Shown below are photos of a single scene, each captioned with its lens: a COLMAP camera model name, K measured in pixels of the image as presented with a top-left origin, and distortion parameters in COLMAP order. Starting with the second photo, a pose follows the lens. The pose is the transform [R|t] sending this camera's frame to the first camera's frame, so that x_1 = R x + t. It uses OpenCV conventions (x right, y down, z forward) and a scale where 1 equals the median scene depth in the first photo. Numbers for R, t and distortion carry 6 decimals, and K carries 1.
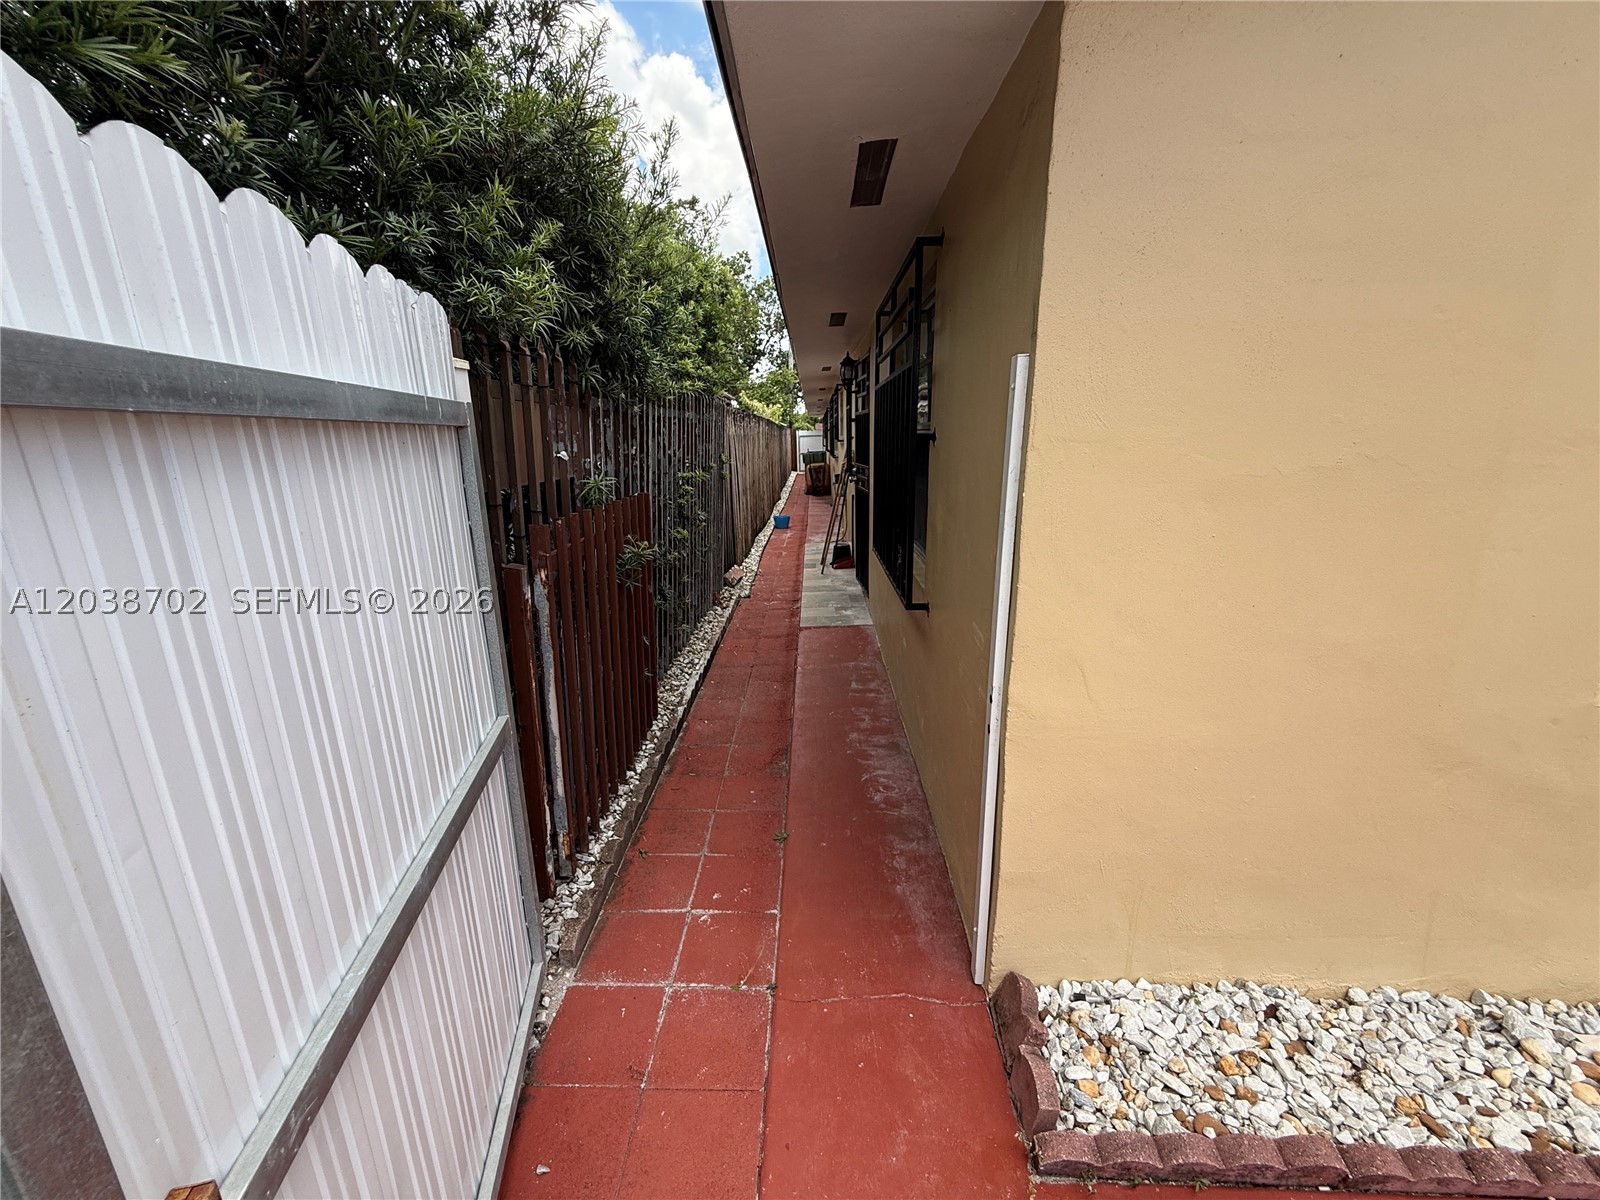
lens RADIAL K [[641.2, 0, 806.5], [0, 641.2, 598.0], [0, 0, 1]] dist [0.000734, -0.000598]
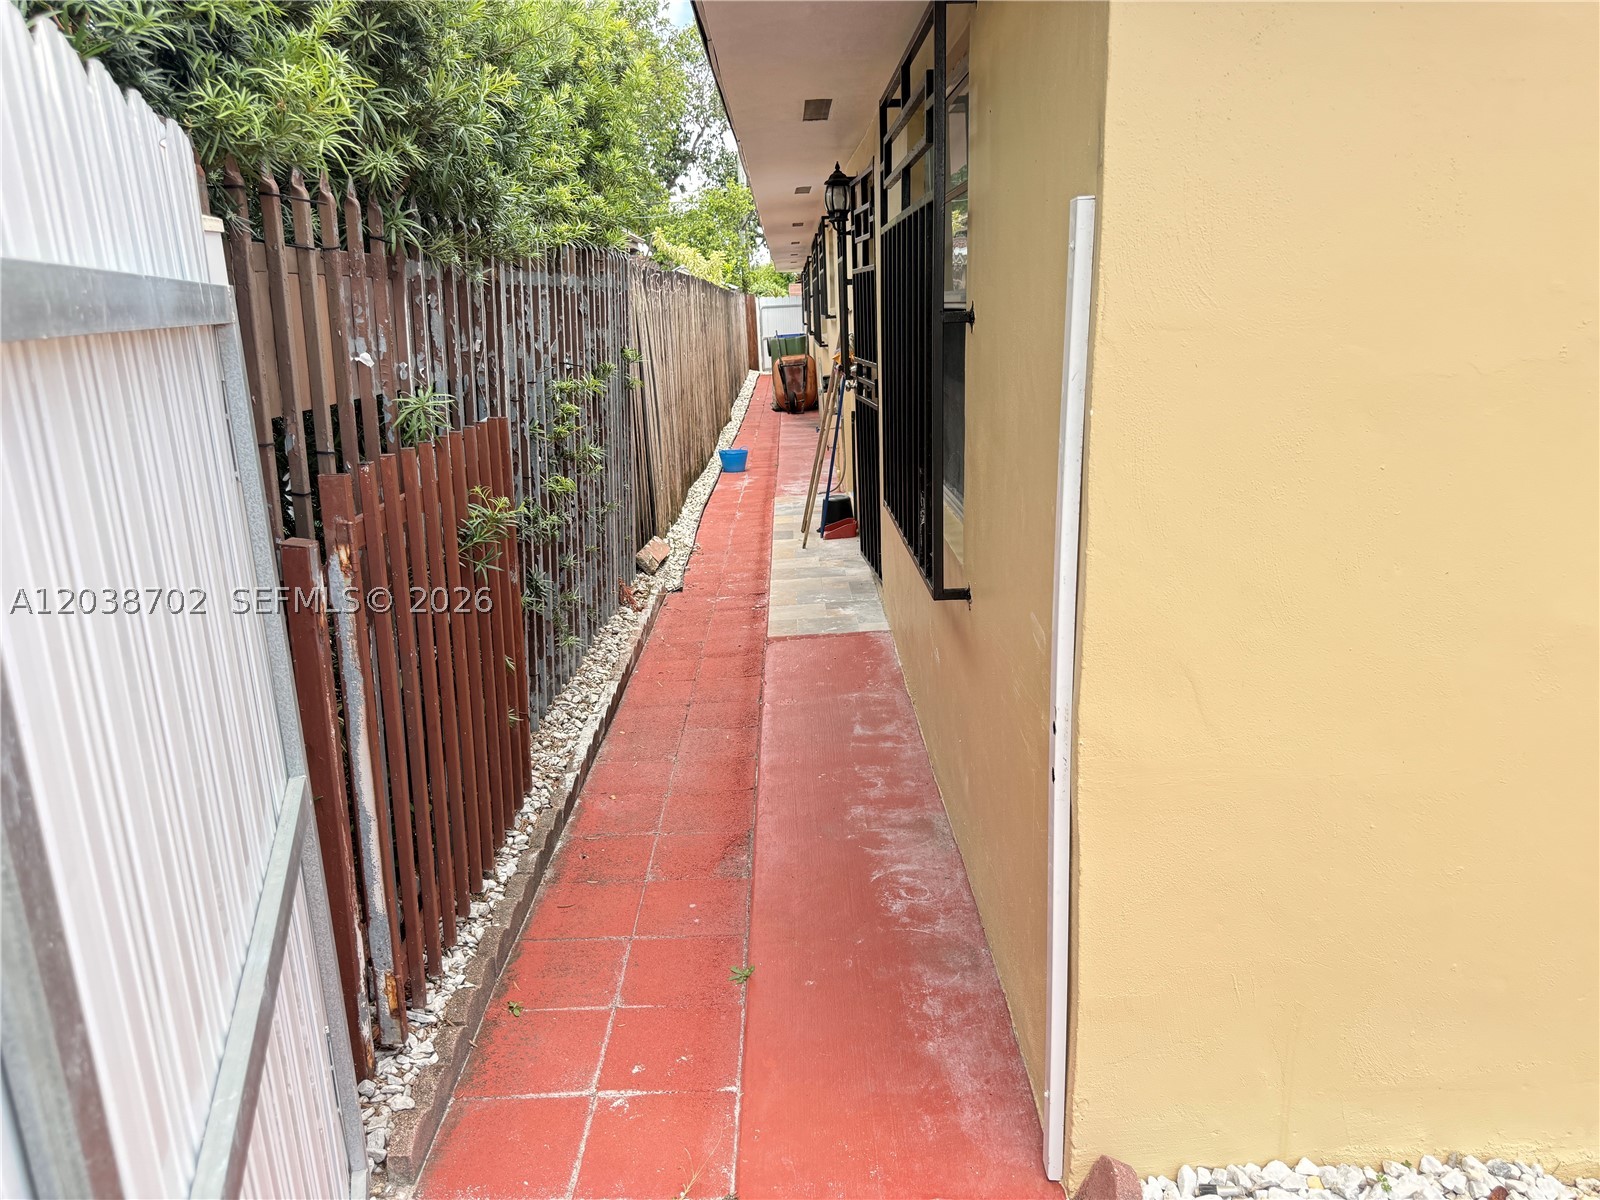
lens RADIAL K [[1140.6, 0, 810.1], [0, 1140.6, 612.7], [0, 0, 1]] dist [0.057057, -0.064829]
pose [[0.999392, -0.026177, 0.023039, 0.011642], [0.025788, 0.999522, 0.017048, 0.010414], [-0.023474, -0.016443, 0.999589, -0.104393]]
